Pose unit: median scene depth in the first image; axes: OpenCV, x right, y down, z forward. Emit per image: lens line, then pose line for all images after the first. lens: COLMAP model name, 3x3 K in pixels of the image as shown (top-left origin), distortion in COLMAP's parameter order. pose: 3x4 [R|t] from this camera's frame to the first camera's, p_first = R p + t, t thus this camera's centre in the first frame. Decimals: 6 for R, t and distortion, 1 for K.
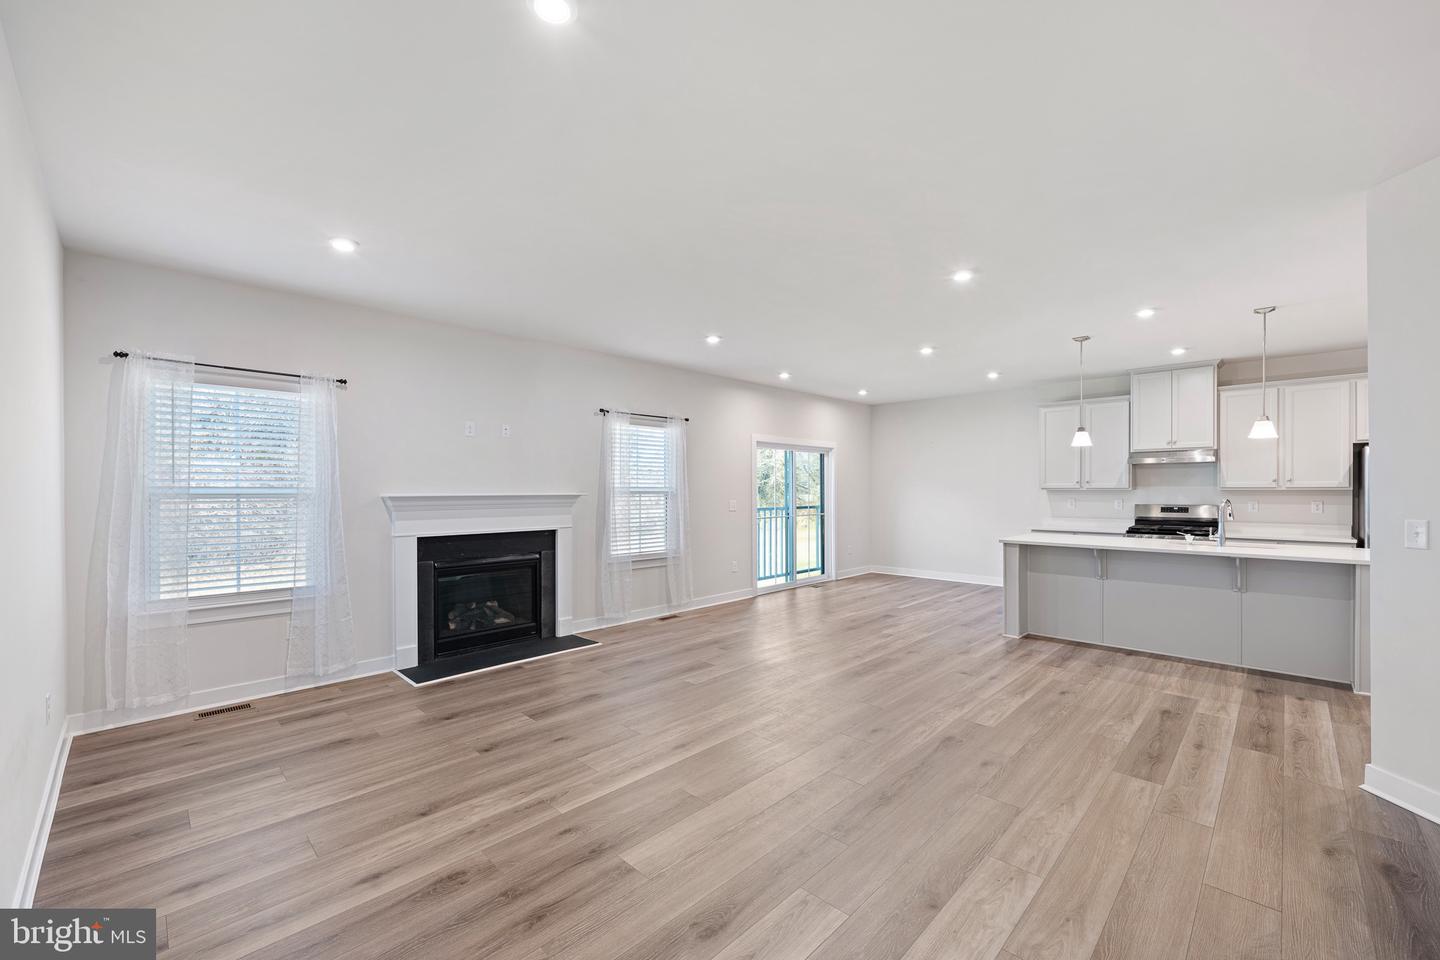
lens RADIAL K [[576.3, 0, 712.6], [0, 576.3, 492.3], [0, 0, 1]] dist [-0.002472, -0.000018]
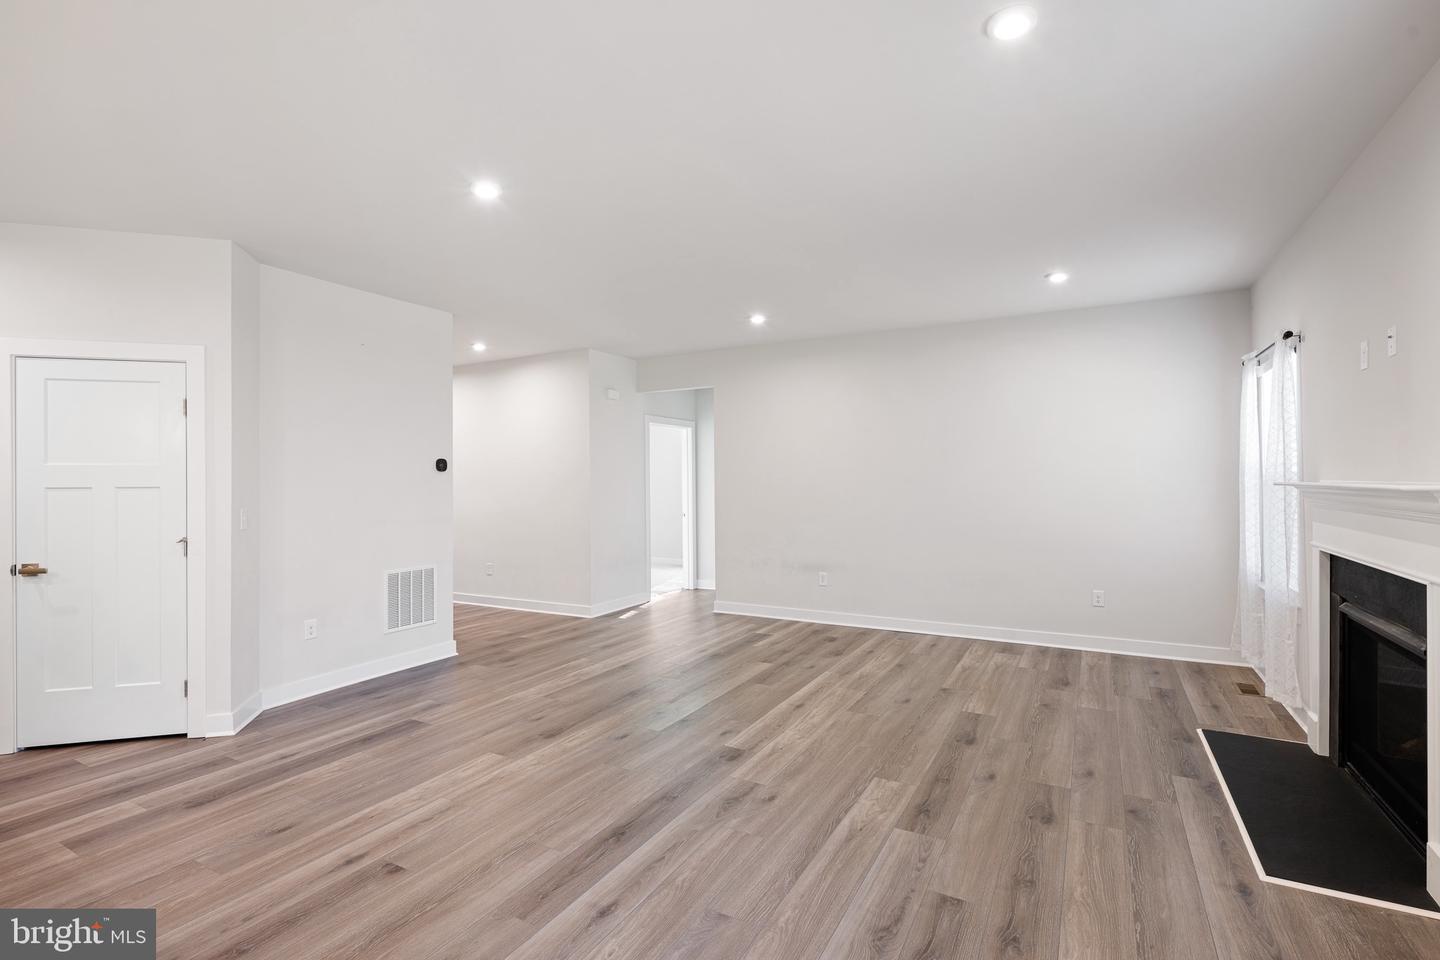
lens RADIAL K [[664.2, 0, 728.3], [0, 664.2, 477.4], [0, 0, 1]] dist [-0.001898, -0.000911]
pose [[-0.957695, 0.010481, -0.287593, 0.301779], [0.010689, 0.999943, 0.000850, -0.007411], [0.287586, -0.002260, -0.957752, 1.483360]]
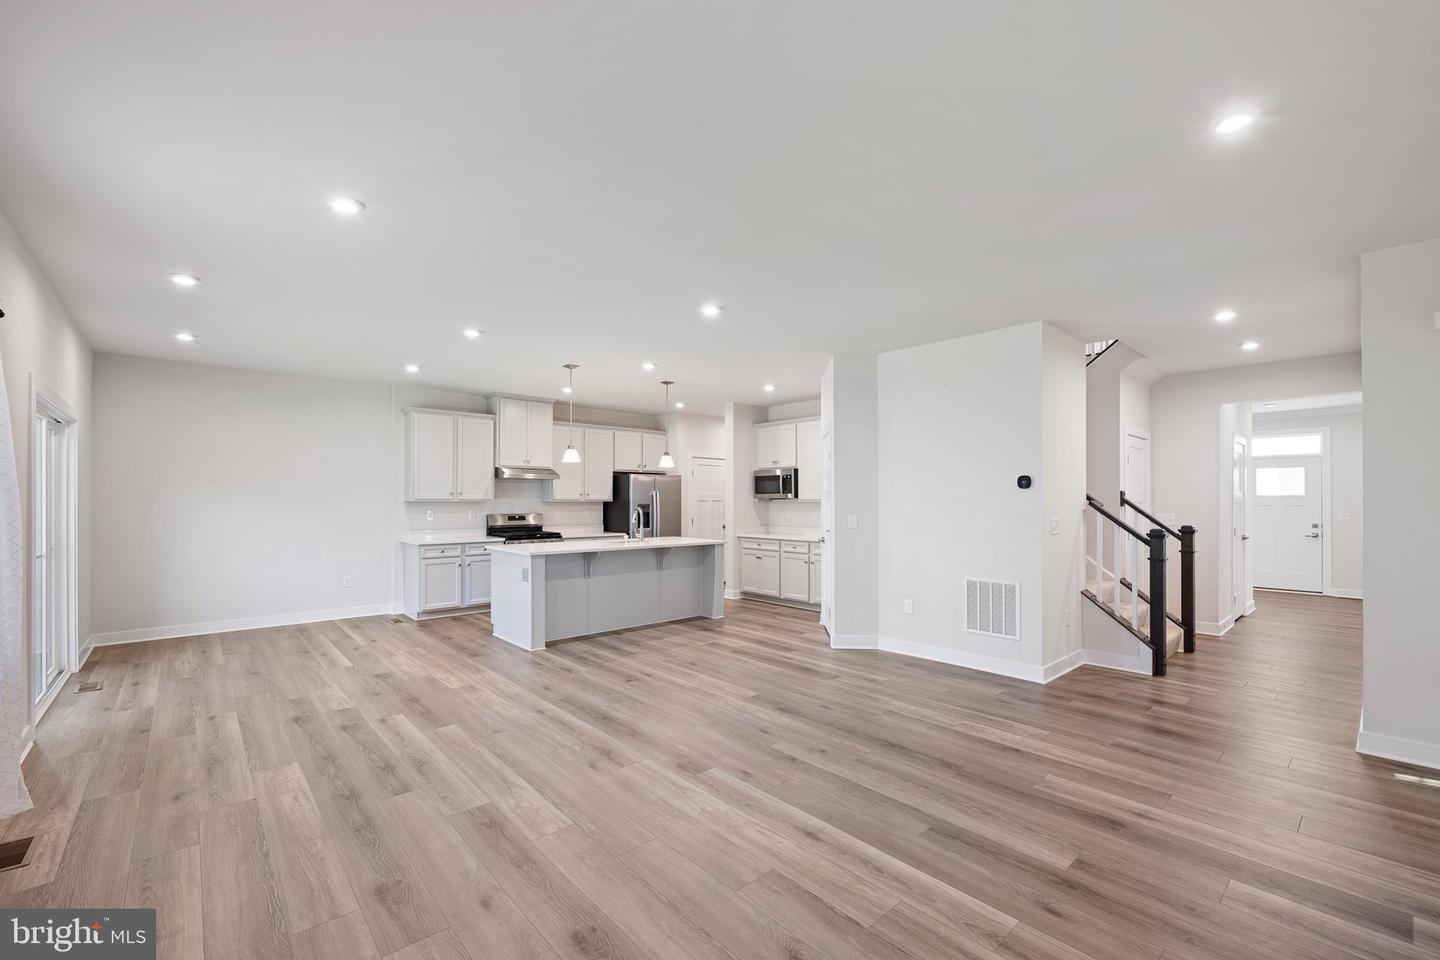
lens RADIAL K [[608.1, 0, 722.6], [0, 608.1, 500.6], [0, 0, 1]] dist [-0.002809, 0.000015]
pose [[0.051163, 0.002945, 0.998686, -0.581685], [0.003706, 0.999988, -0.003138, -0.000334], [-0.998683, 0.003862, 0.051151, 0.720679]]
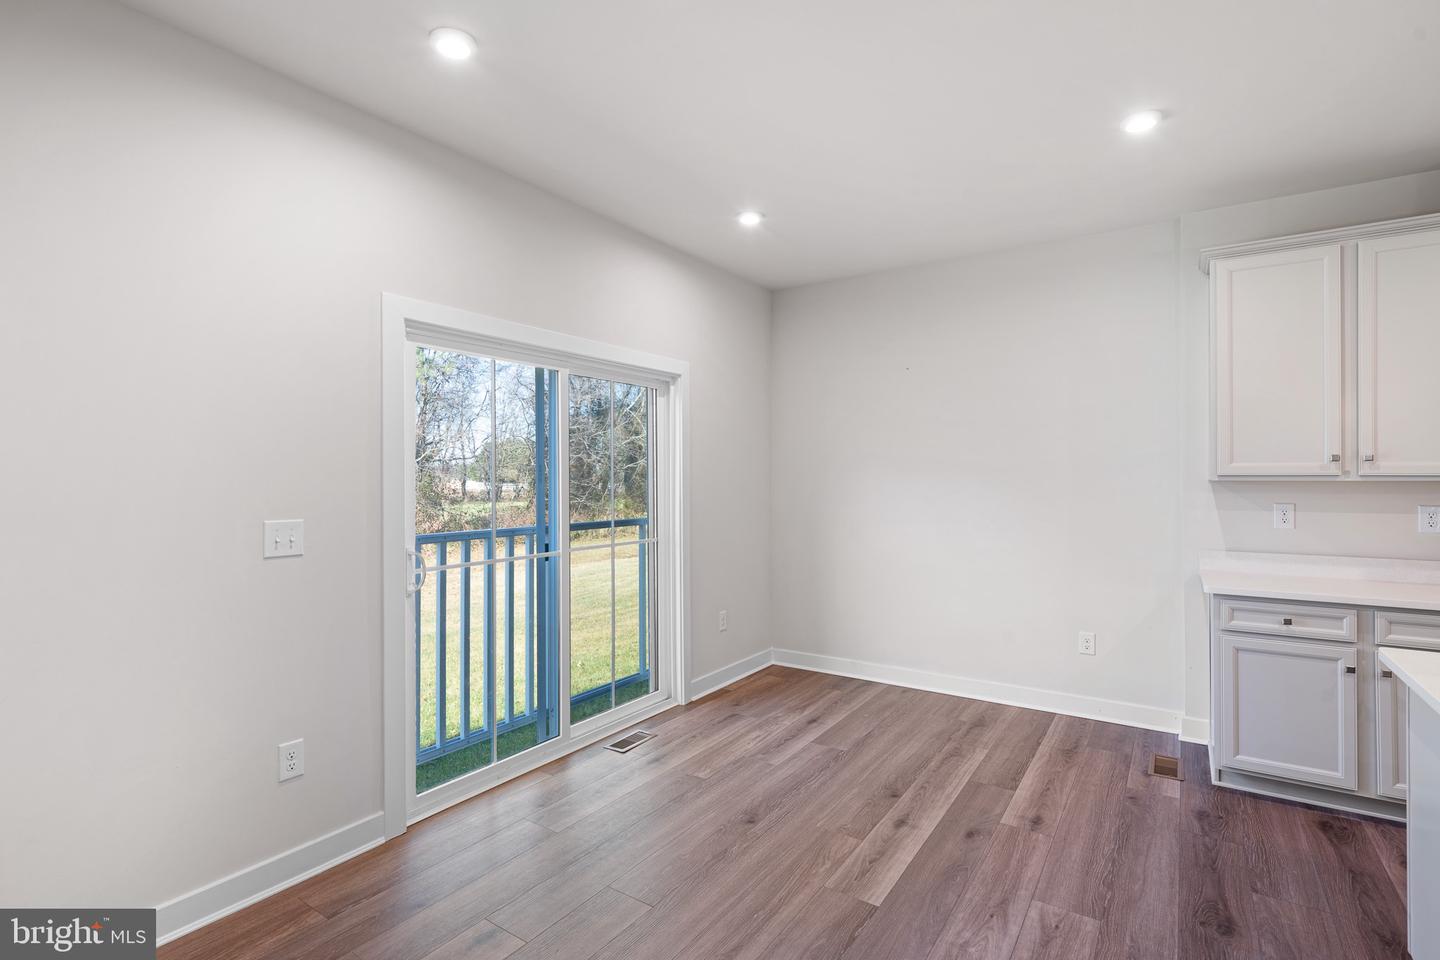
lens RADIAL K [[688.8, 0, 722.9], [0, 688.8, 474.5], [0, 0, 1]] dist [0.001290, -0.000137]
pose [[0.979542, 0.001742, 0.201230, 0.268894], [-0.000020, 0.999963, -0.008558, -0.006314], [-0.201238, 0.008379, 0.979507, 0.990392]]
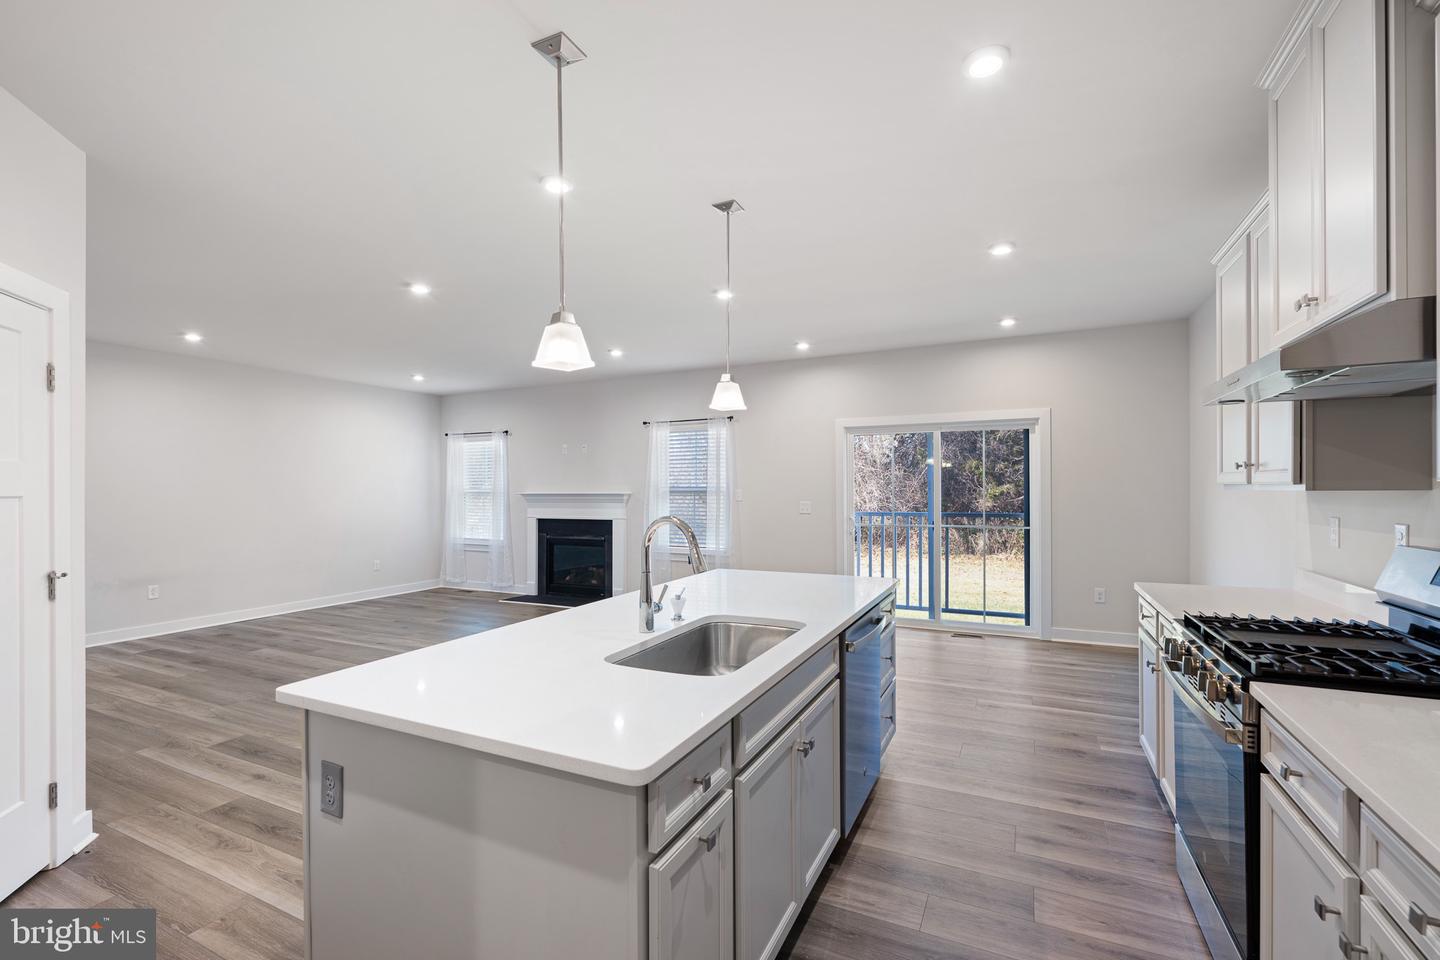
lens RADIAL K [[608.1, 0, 715.6], [0, 608.1, 493.1], [0, 0, 1]] dist [-0.002809, 0.000015]
pose [[0.331821, 0.006550, -0.943320, 1.303483], [0.000851, 0.999973, 0.007243, -0.007143], [0.943342, -0.003206, 0.331806, 0.895694]]
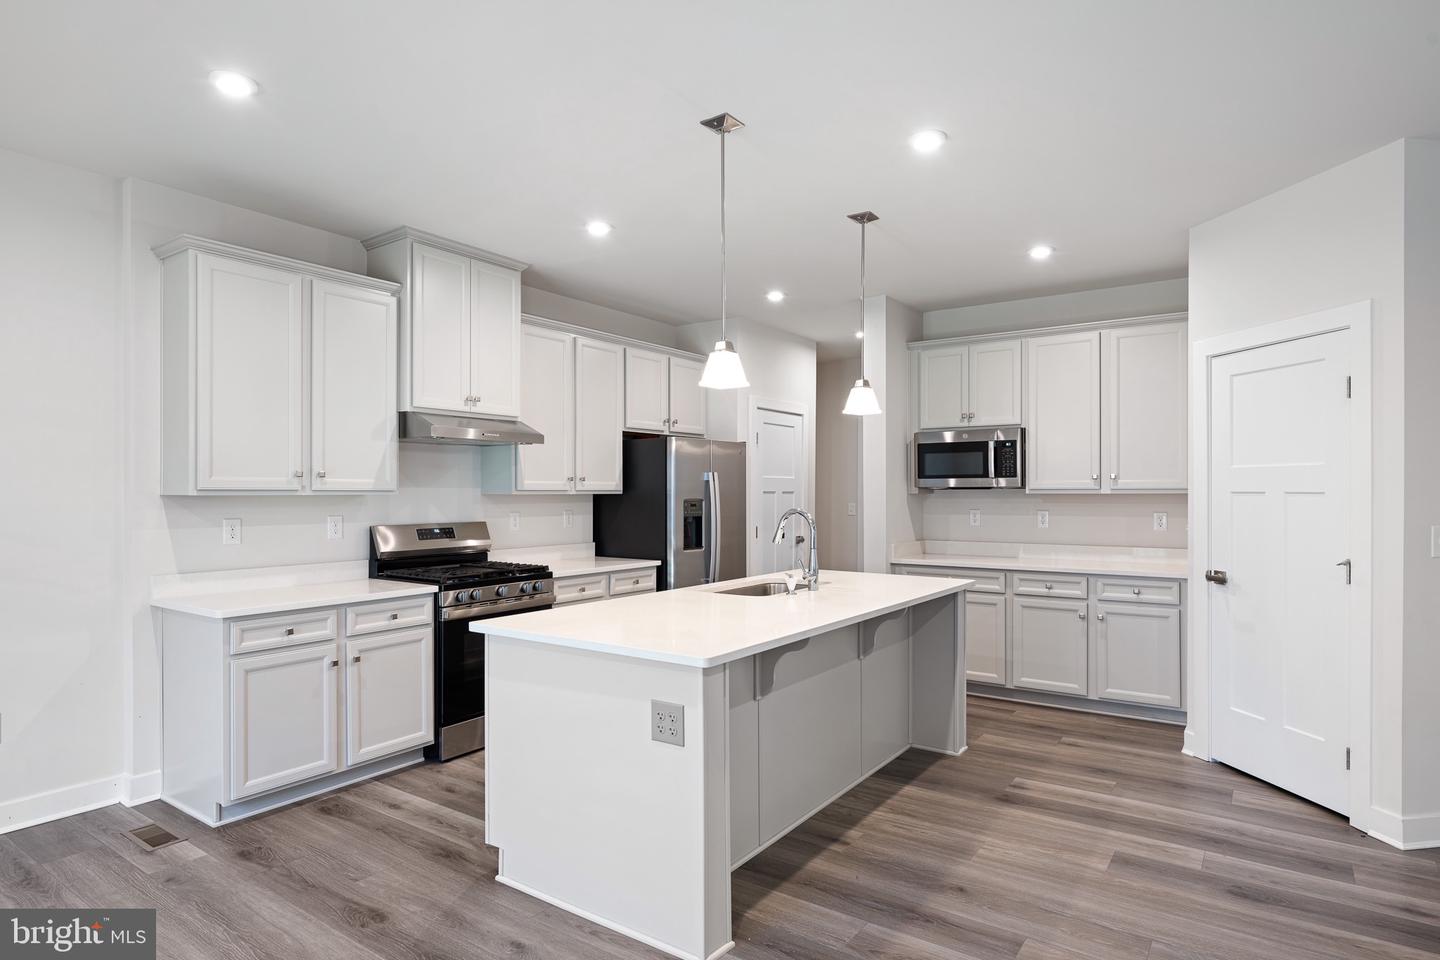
lens RADIAL K [[799.3, 0, 717.2], [0, 799.3, 494.6], [0, 0, 1]] dist [-0.003624, 0.000605]
pose [[-0.180386, -0.000766, 0.983596, 0.095793], [0.005973, 0.999980, 0.001874, -0.005415], [-0.983578, 0.006213, -0.180378, 1.235879]]
